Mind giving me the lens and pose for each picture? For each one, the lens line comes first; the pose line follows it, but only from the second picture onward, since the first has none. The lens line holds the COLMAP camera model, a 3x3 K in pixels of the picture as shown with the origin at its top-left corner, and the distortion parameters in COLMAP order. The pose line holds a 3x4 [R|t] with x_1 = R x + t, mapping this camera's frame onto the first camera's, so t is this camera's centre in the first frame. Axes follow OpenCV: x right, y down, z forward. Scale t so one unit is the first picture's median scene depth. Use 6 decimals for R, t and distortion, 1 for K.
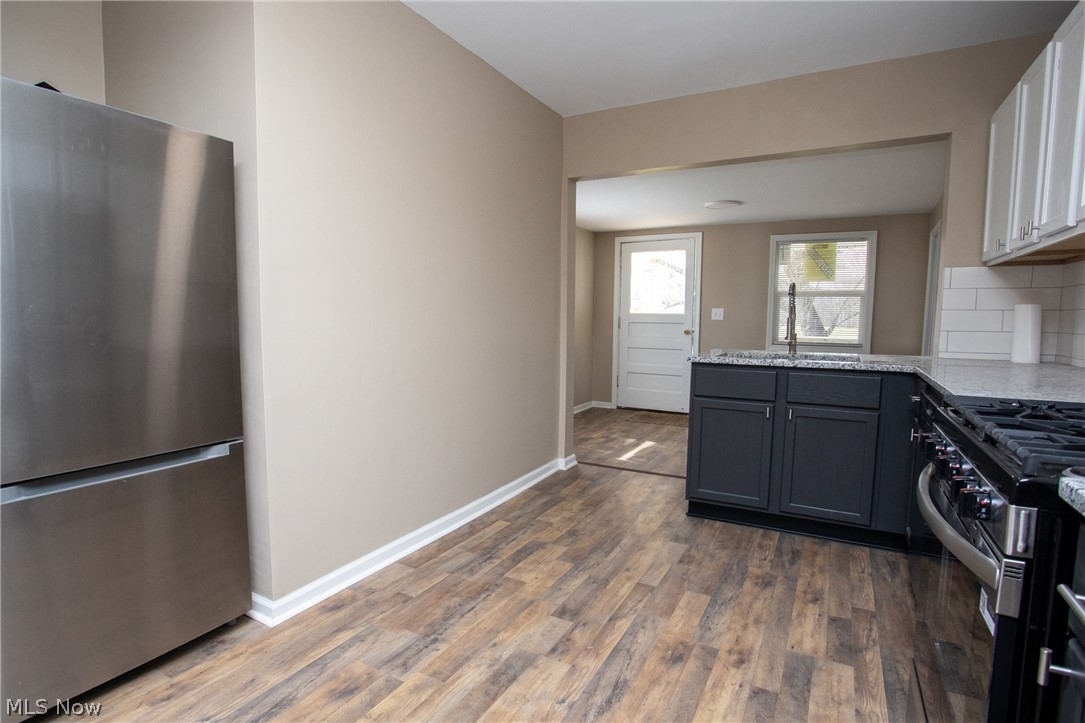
lens RADIAL K [[567.4, 0, 527.9], [0, 567.4, 365.1], [0, 0, 1]] dist [-0.077846, 0.039788]
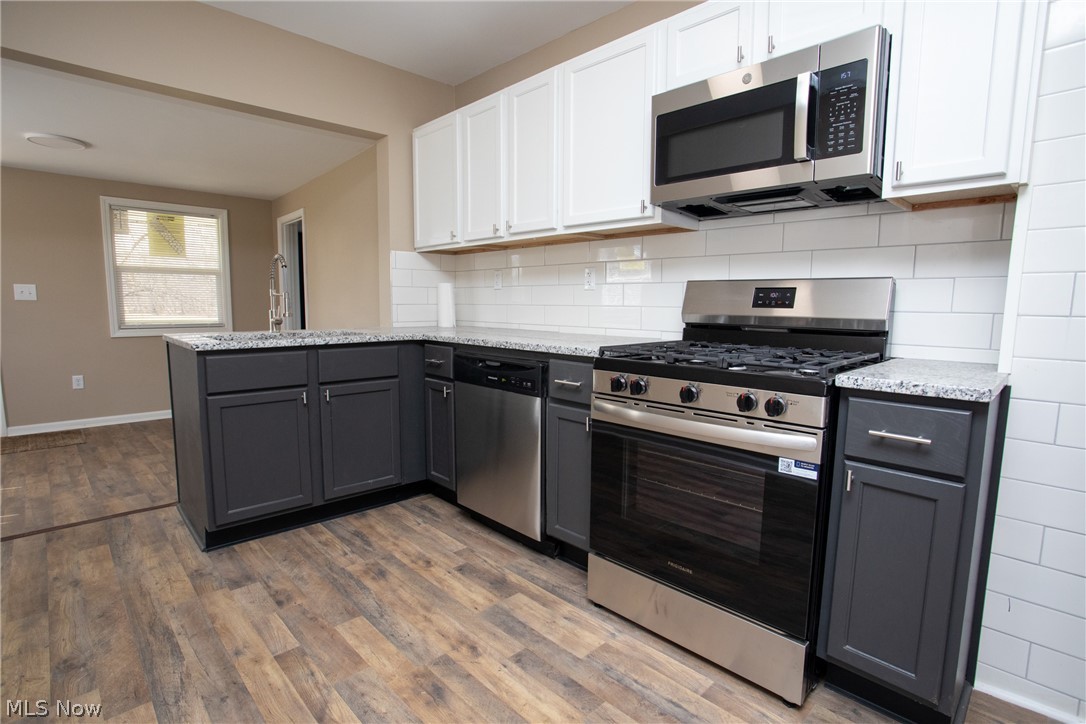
lens RADIAL K [[525.3, 0, 543.0], [0, 525.3, 362.0], [0, 0, 1]] dist [-0.068231, 0.027503]
pose [[0.284448, -0.110614, 0.952289, -0.284067], [0.078213, 0.992688, 0.091944, -0.021431], [-0.955496, 0.048328, 0.291020, 0.455885]]
